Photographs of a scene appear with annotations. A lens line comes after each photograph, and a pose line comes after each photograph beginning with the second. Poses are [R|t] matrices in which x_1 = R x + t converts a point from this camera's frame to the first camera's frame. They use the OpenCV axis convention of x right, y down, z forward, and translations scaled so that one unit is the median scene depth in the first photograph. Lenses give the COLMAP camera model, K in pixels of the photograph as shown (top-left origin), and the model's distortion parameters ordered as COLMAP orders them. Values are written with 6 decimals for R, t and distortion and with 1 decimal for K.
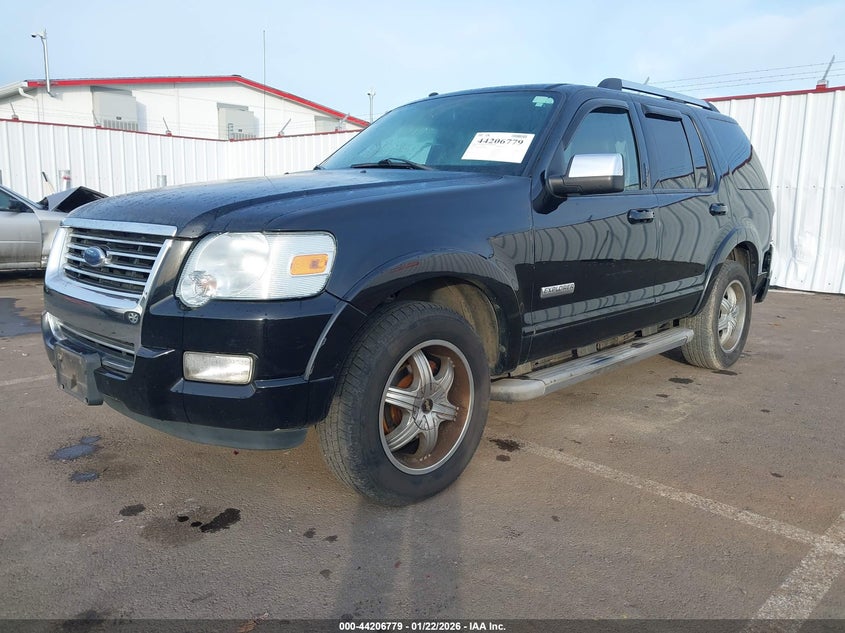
lens RADIAL K [[730.7, 0, 410.4], [0, 730.7, 319.4], [0, 0, 1]] dist [0.001300, 0.001807]
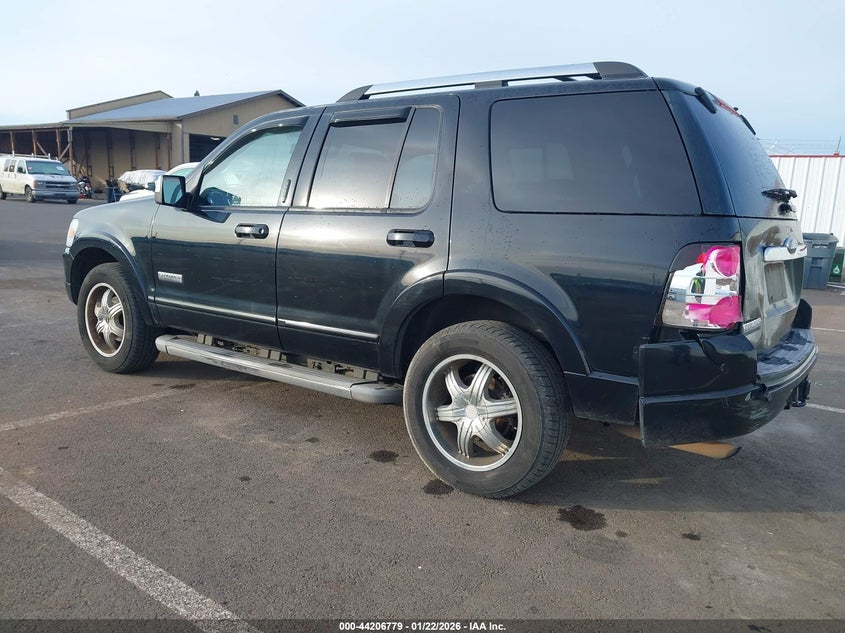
lens RADIAL K [[675.6, 0, 422.5], [0, 675.6, 316.5], [0, 0, 1]] dist [-0.001541, -0.001008]
pose [[0.089596, 0.155789, -0.983719, 1.197763], [-0.193704, 0.971557, 0.136221, -0.187256], [0.976960, 0.178346, 0.117225, 1.060638]]
